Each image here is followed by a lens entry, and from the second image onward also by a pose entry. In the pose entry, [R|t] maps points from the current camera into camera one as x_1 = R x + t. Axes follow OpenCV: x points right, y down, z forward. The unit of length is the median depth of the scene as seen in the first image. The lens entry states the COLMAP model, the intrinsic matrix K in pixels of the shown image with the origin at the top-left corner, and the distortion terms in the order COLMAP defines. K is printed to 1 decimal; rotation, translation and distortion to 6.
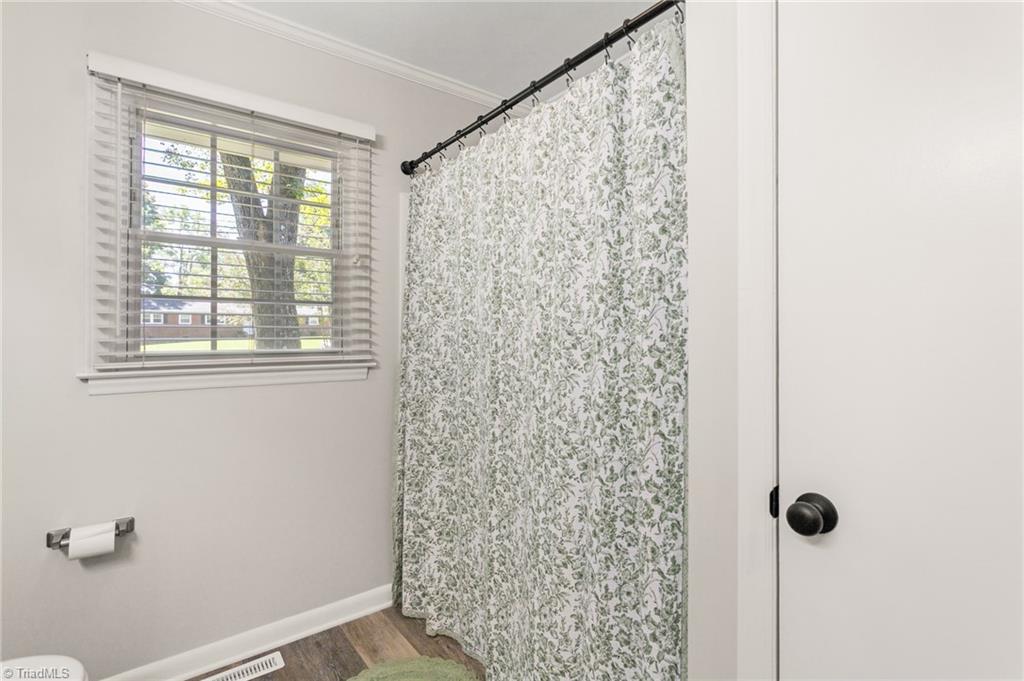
lens RADIAL K [[495.0, 0, 509.9], [0, 495.0, 345.1], [0, 0, 1]] dist [0.003419, 0.001171]
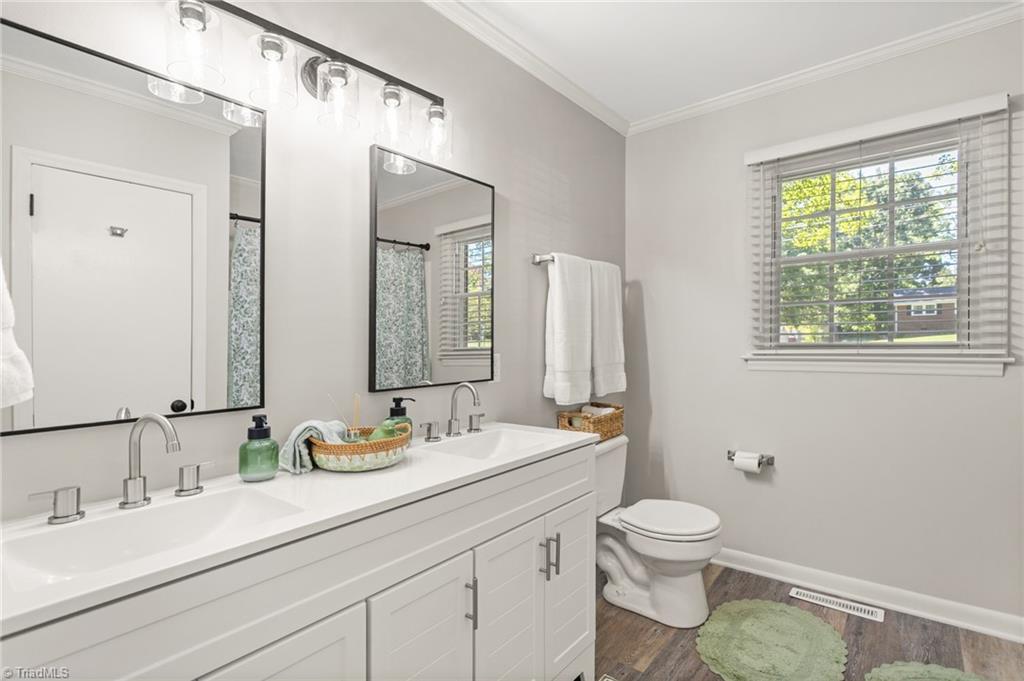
lens RADIAL K [[495.0, 0, 512.5], [0, 495.0, 338.0], [0, 0, 1]] dist [0.003419, 0.001171]
pose [[0.229644, -0.000687, -0.973274, 0.446613], [0.002232, 0.999997, -0.000179, -0.002576], [0.973272, -0.002131, 0.229645, -0.078120]]
